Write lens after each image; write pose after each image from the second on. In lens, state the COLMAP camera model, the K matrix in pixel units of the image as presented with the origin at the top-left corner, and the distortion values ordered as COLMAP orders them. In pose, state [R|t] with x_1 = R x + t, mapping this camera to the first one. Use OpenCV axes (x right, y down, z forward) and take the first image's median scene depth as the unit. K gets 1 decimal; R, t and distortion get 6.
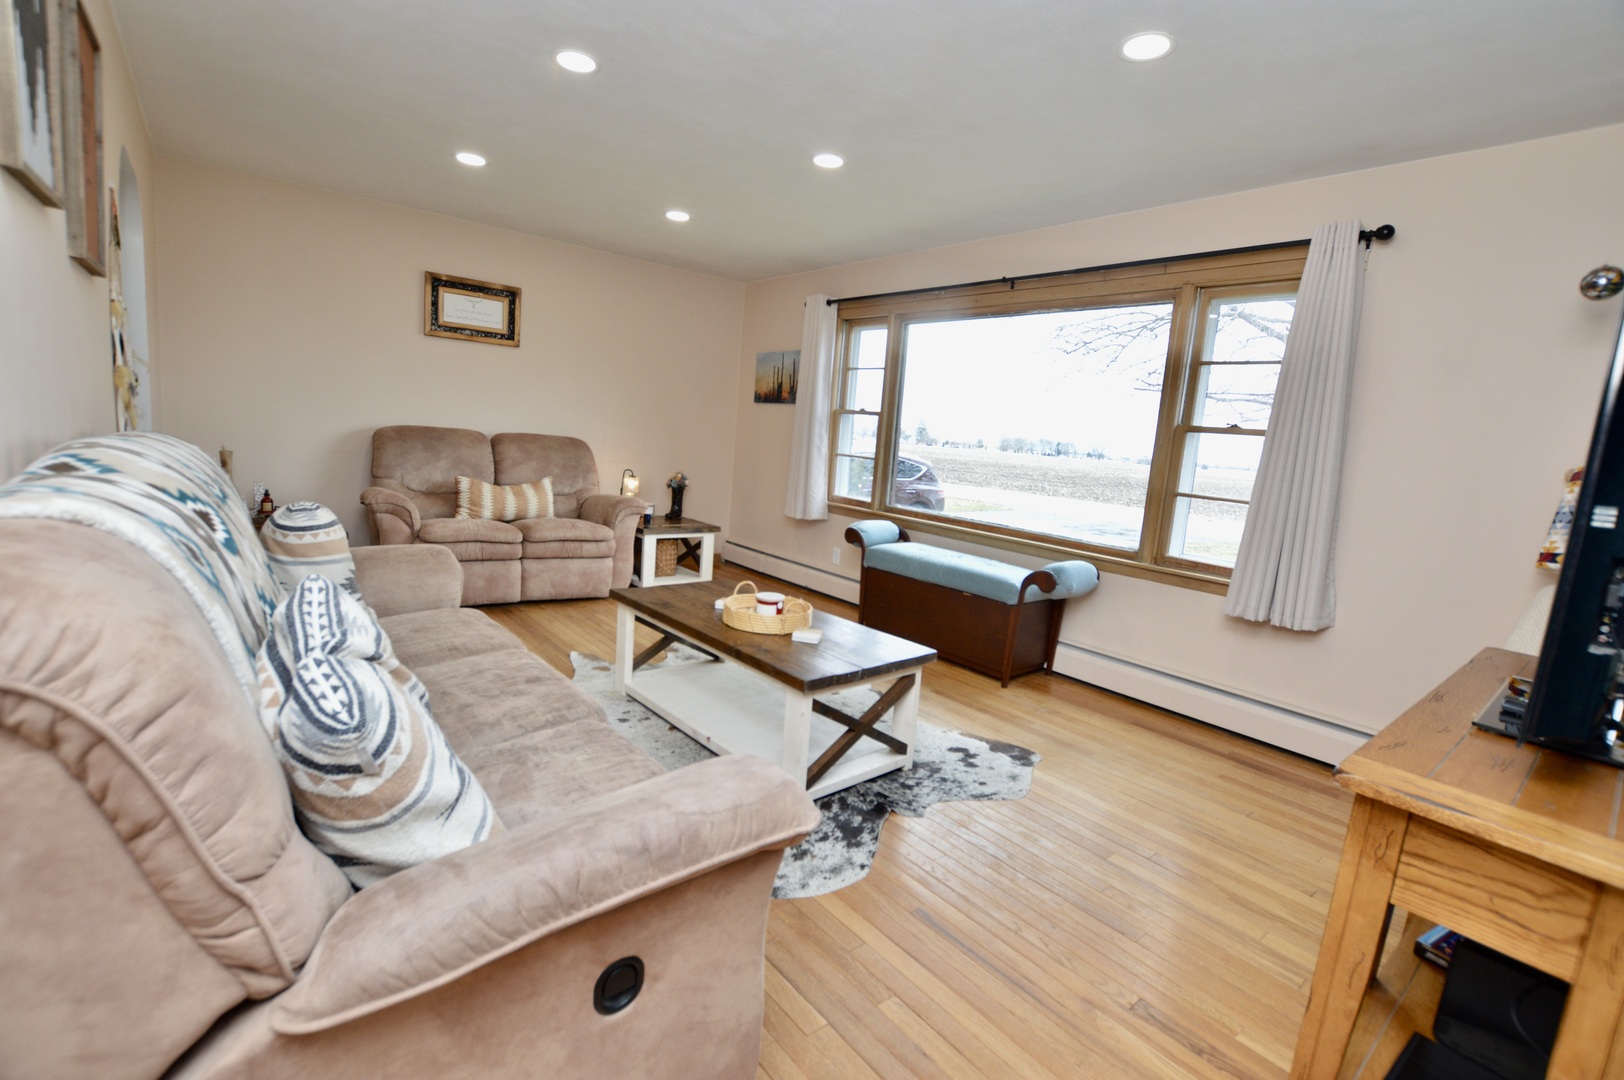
lens RADIAL K [[728.3, 0, 795.4], [0, 728.3, 542.1], [0, 0, 1]] dist [-0.035385, 0.004647]
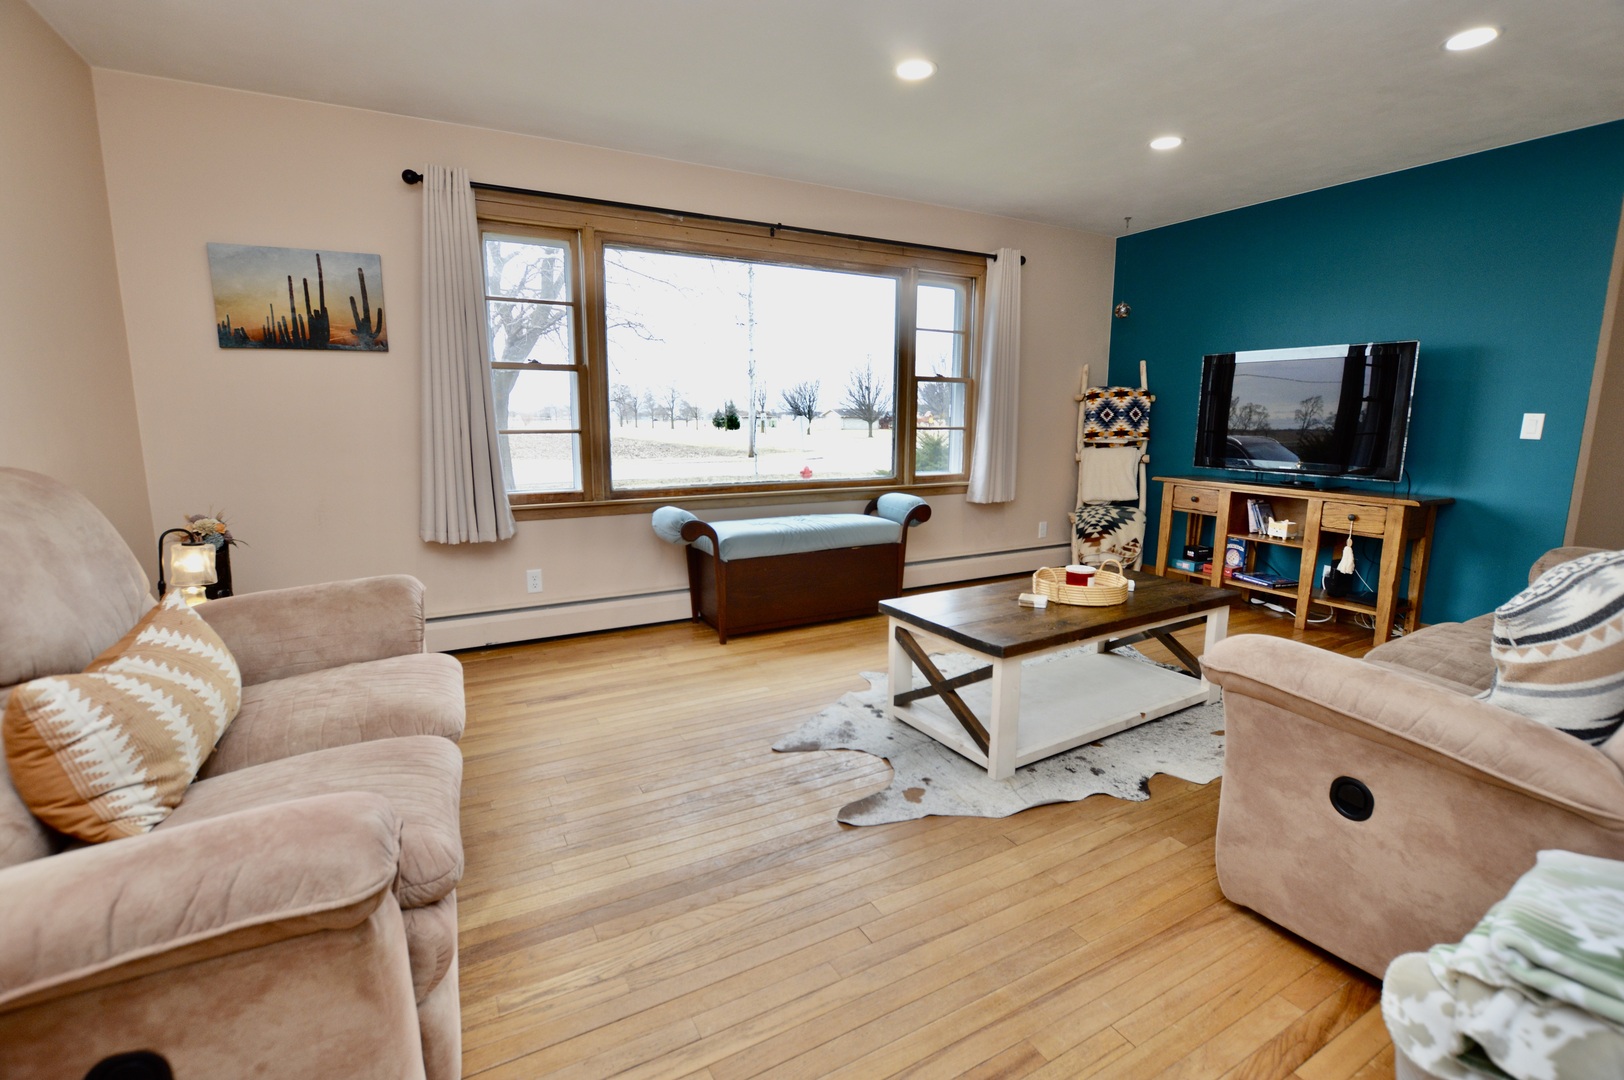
lens RADIAL K [[728.3, 0, 816.7], [0, 728.3, 542.8], [0, 0, 1]] dist [-0.035385, 0.004647]
pose [[0.162720, -0.253742, 0.953487, -0.593600], [0.153394, 0.961122, 0.229596, -0.141666], [-0.974675, 0.108899, 0.195317, 0.663428]]
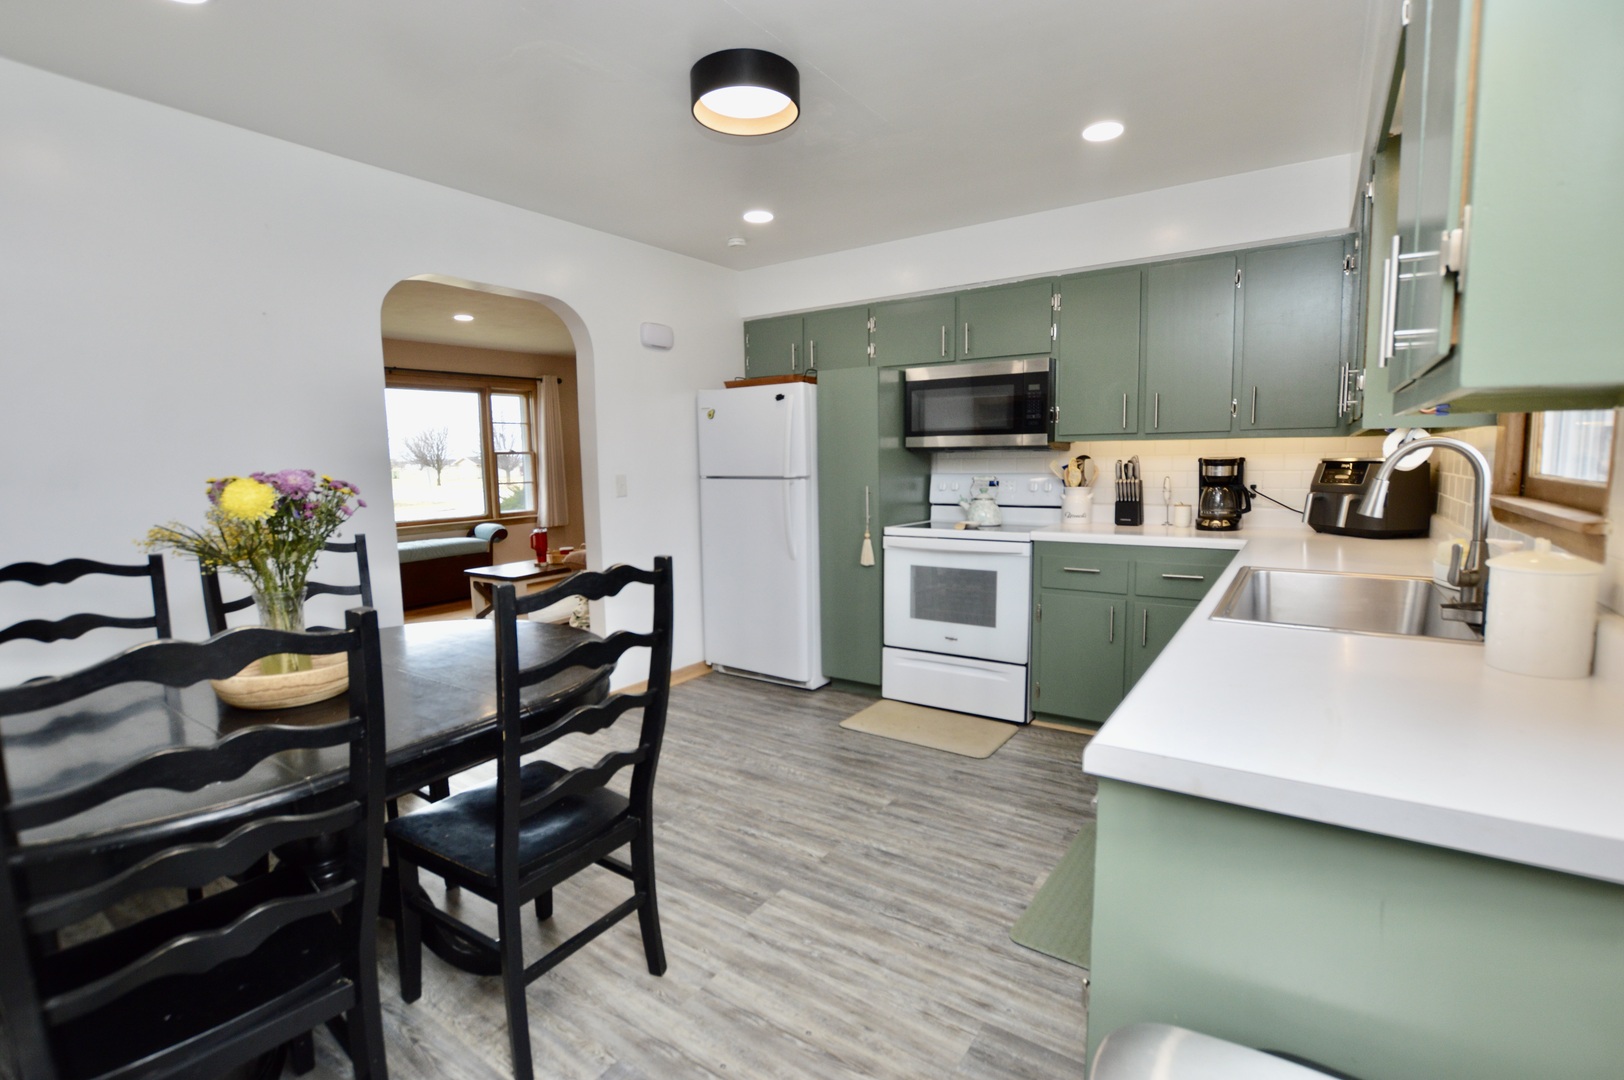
lens RADIAL K [[728.3, 0, 804.8], [0, 728.3, 546.7], [0, 0, 1]] dist [-0.035385, 0.004647]
pose [[-0.288500, -0.197811, 0.936824, -1.252065], [0.132349, 0.960795, 0.243630, -0.204205], [-0.948289, 0.194275, -0.251010, 0.507233]]
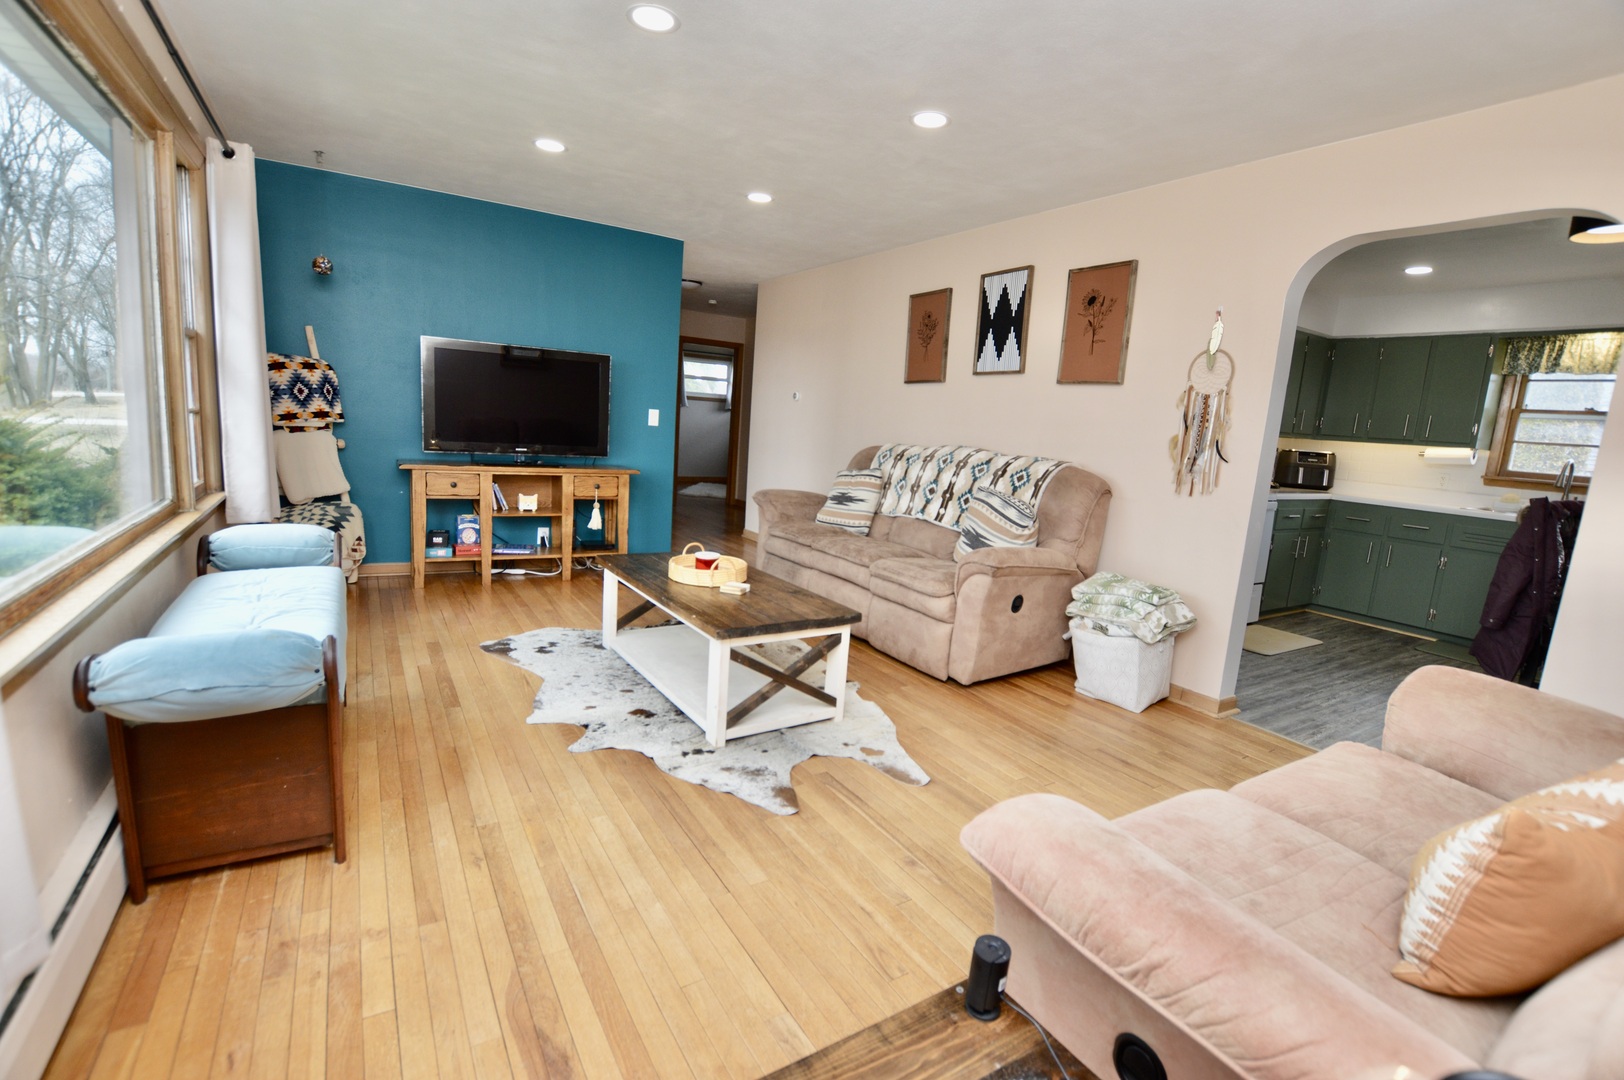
lens RADIAL K [[728.3, 0, 806.0], [0, 728.3, 541.1], [0, 0, 1]] dist [-0.035385, 0.004647]
pose [[-0.981523, -0.172395, 0.083024, -0.184687], [-0.138340, 0.939111, 0.314537, -0.189783], [-0.132193, 0.297240, -0.945607, 1.159660]]
